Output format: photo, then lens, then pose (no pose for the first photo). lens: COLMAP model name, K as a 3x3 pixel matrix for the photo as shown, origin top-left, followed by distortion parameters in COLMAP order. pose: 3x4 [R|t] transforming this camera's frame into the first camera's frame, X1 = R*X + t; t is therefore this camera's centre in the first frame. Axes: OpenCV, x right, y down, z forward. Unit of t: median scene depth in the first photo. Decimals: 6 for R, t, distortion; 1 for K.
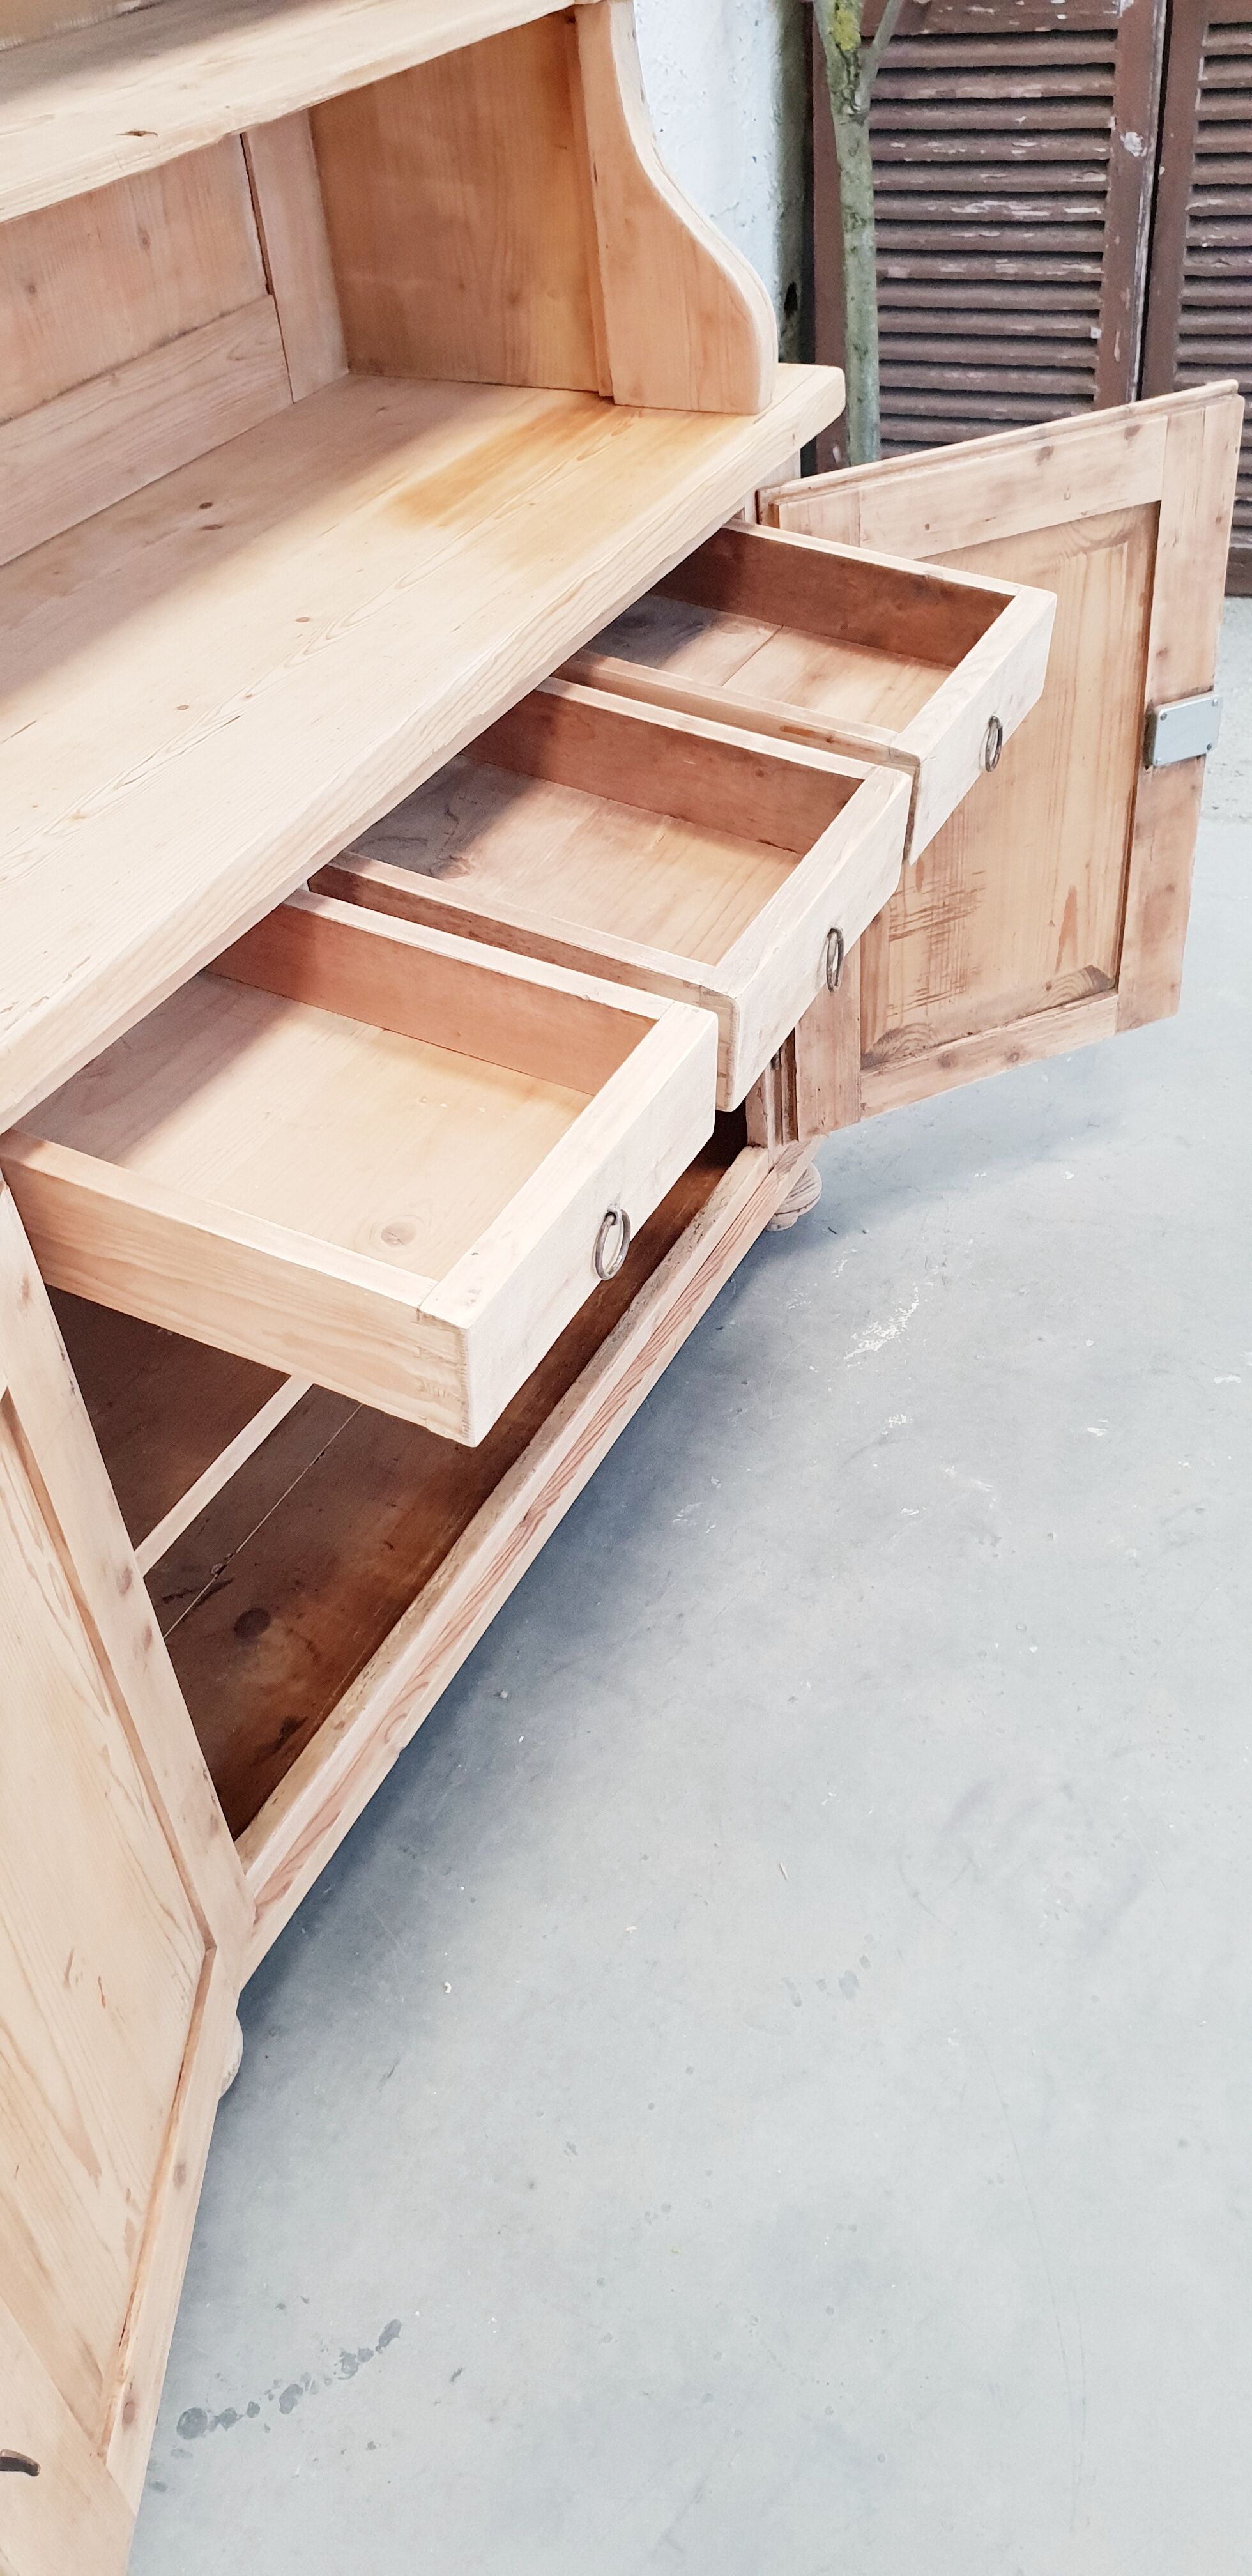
lens RADIAL K [[2021.0, 0, 665.5], [0, 2021.0, 1275.9], [0, 0, 1]] dist [0.033994, -0.058930]
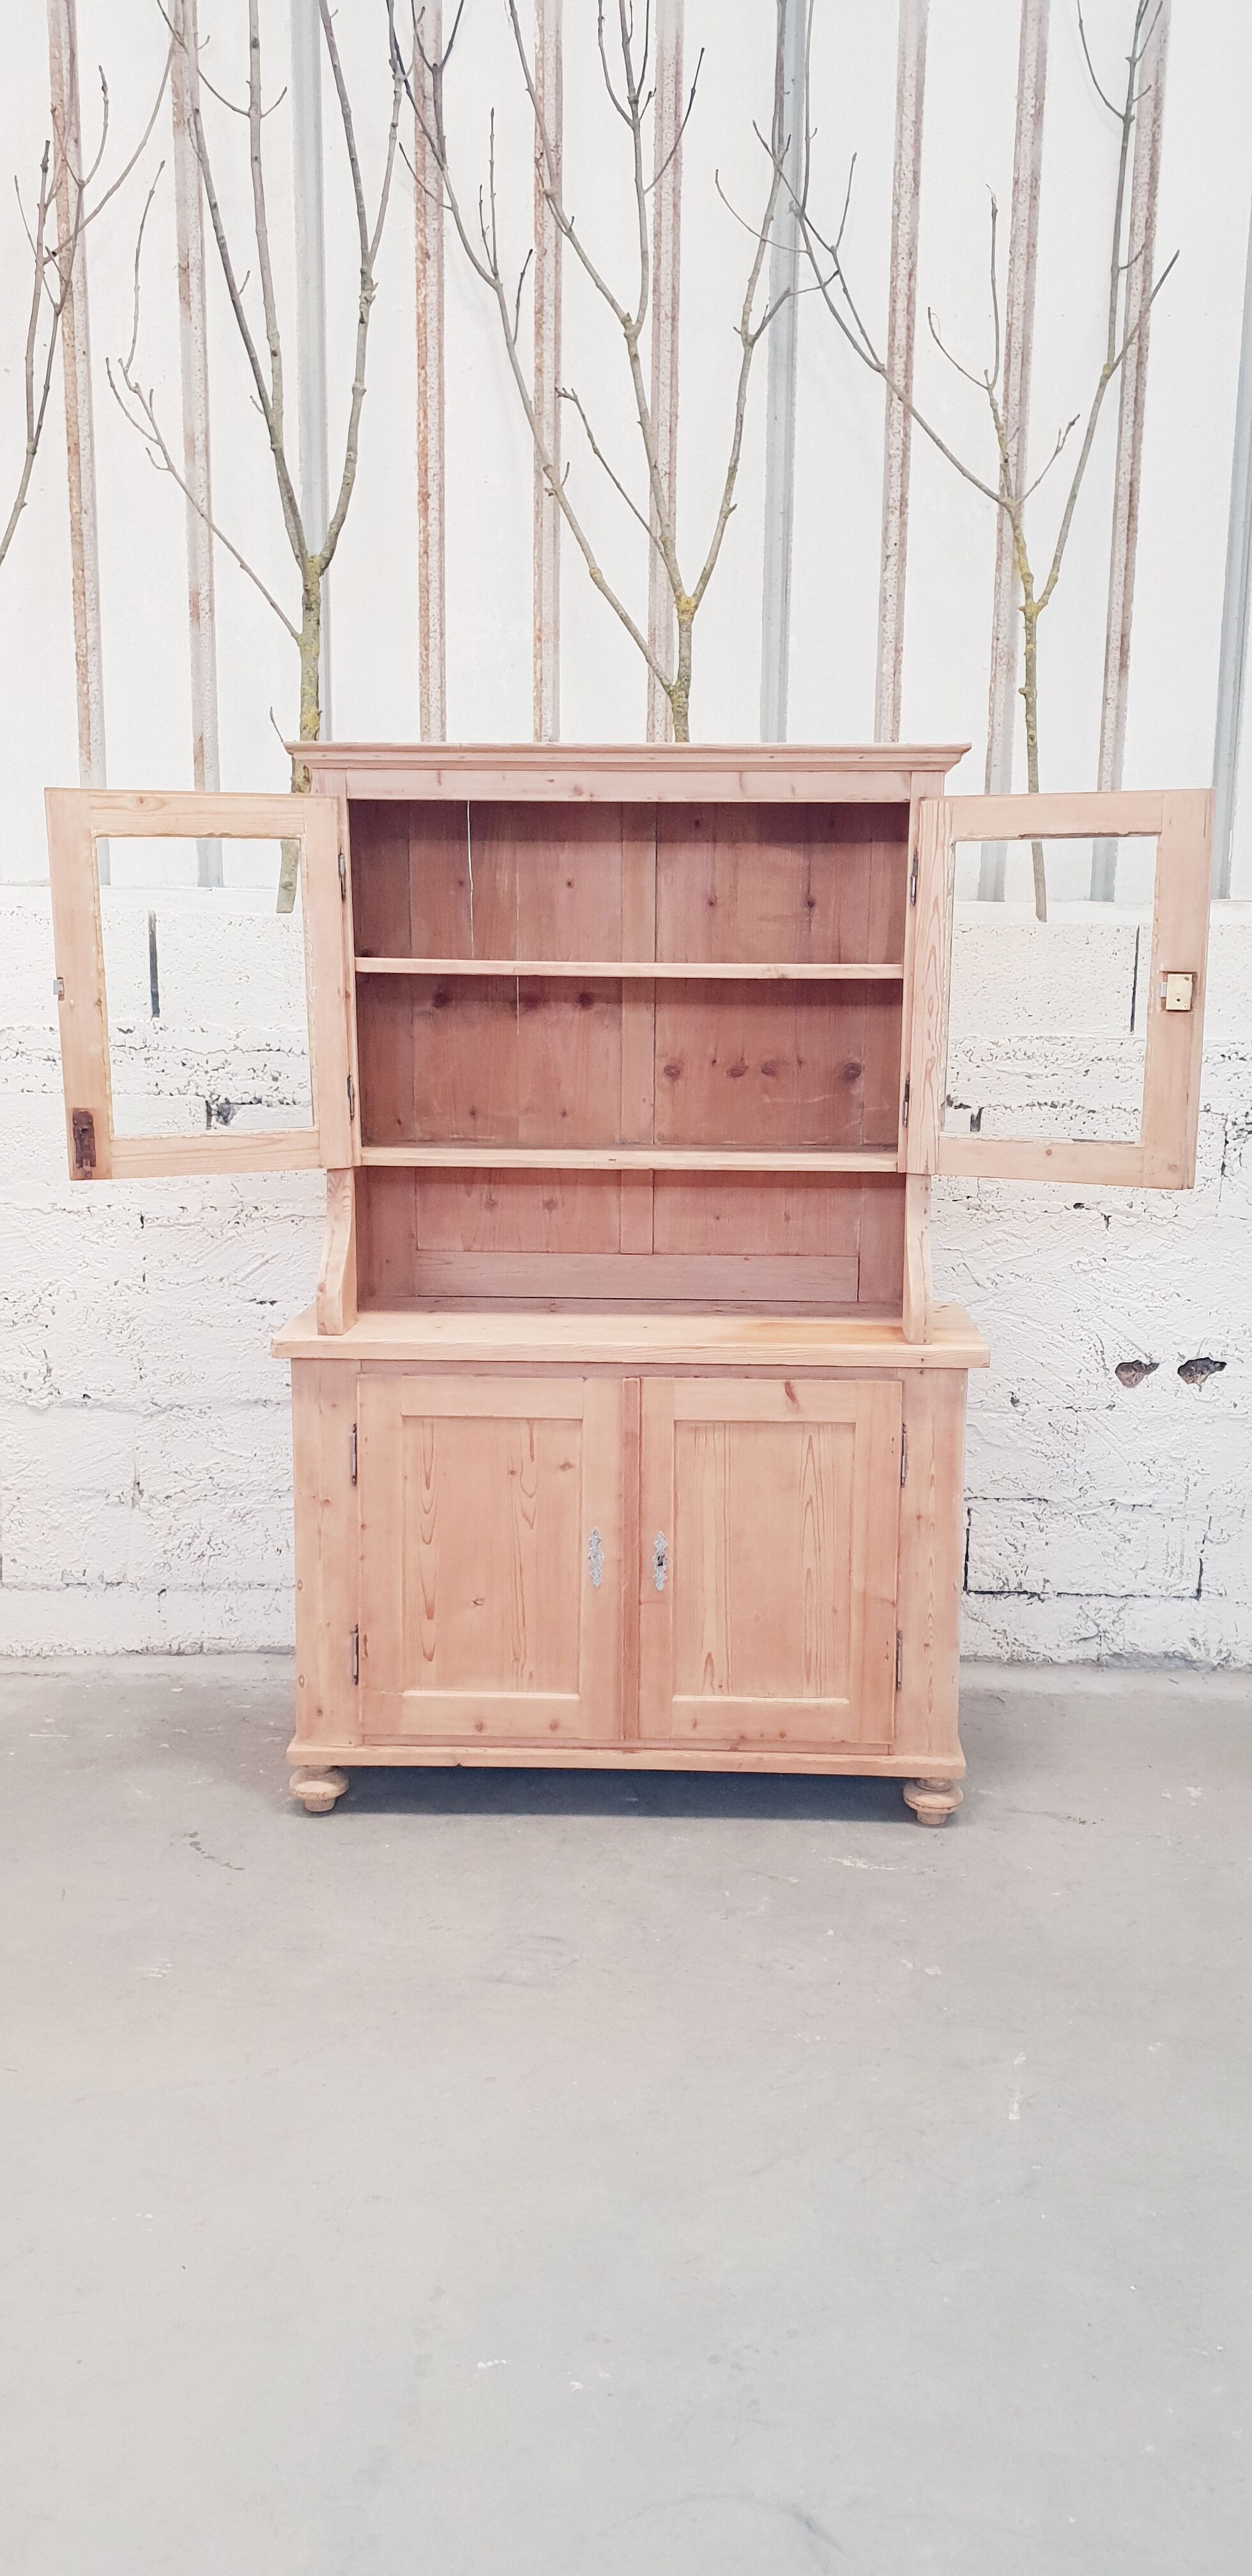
lens RADIAL K [[2021.0, 0, 658.7], [0, 2021.0, 1227.9], [0, 0, 1]] dist [0.033994, -0.058930]
pose [[0.396821, 0.202574, -0.895264, 1.806075], [-0.611175, 0.786007, -0.093048, -0.158934], [0.684835, 0.584086, 0.435712, -0.179993]]
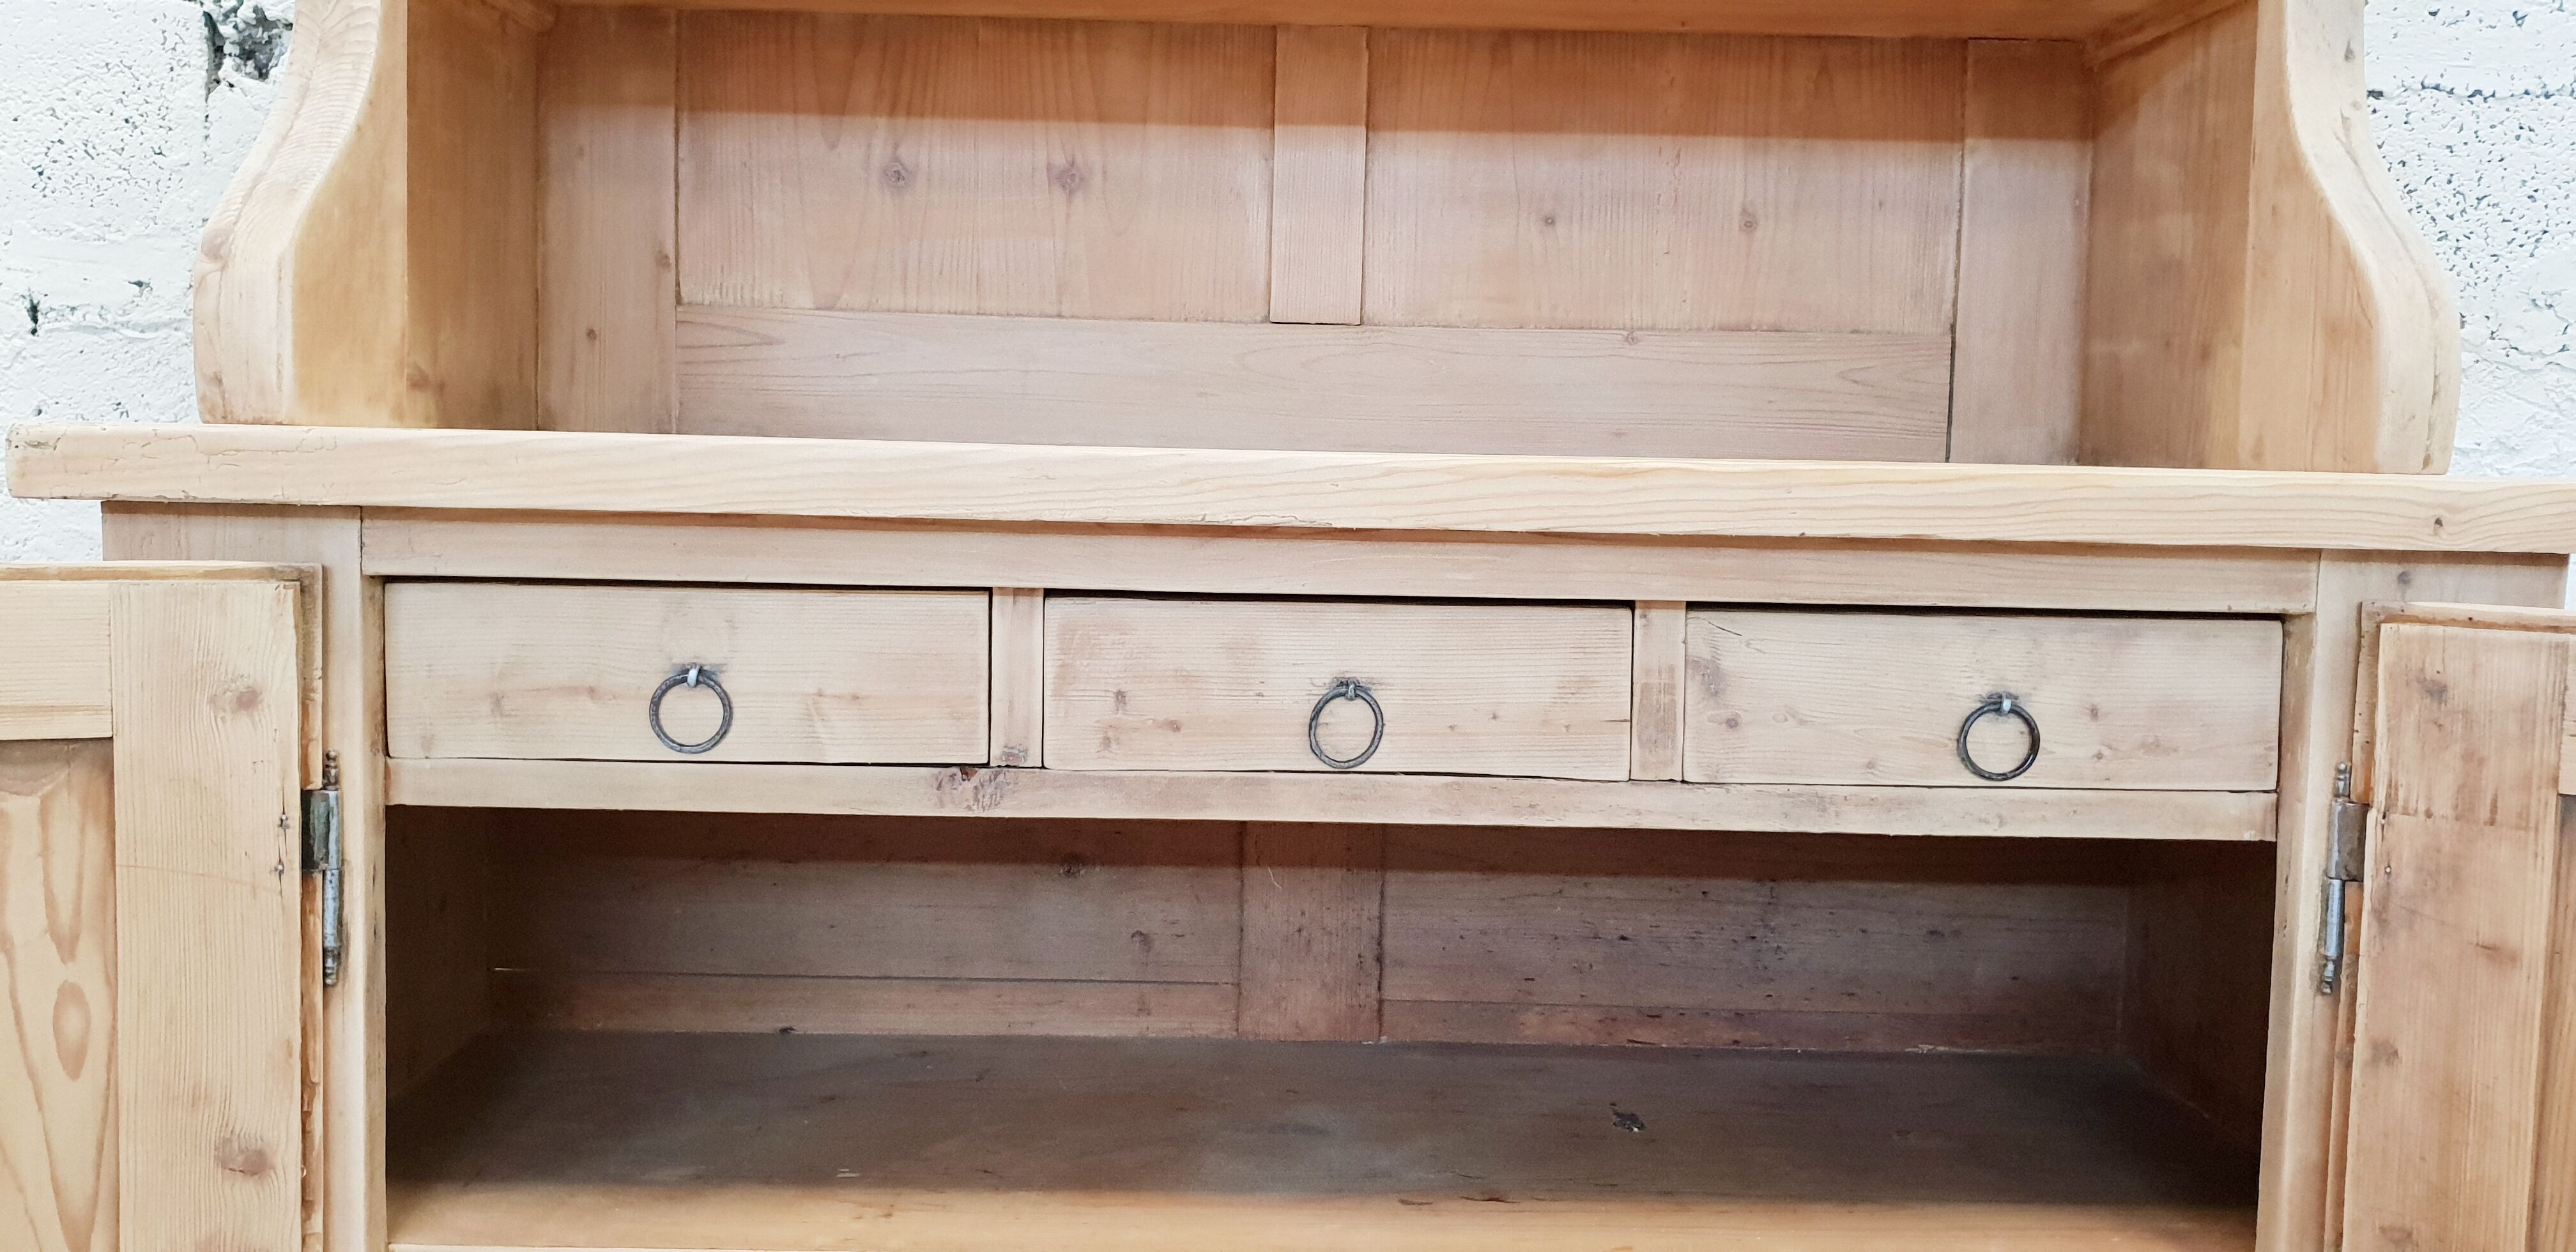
lens RADIAL K [[2021.0, 0, 1294.2], [0, 2021.0, 583.2], [0, 0, 1]] dist [0.033994, -0.058930]
pose [[0.444862, 0.131827, -0.885844, 0.433800], [-0.611041, 0.767812, -0.192597, -0.091444], [0.654772, 0.626966, 0.422122, 0.558845]]
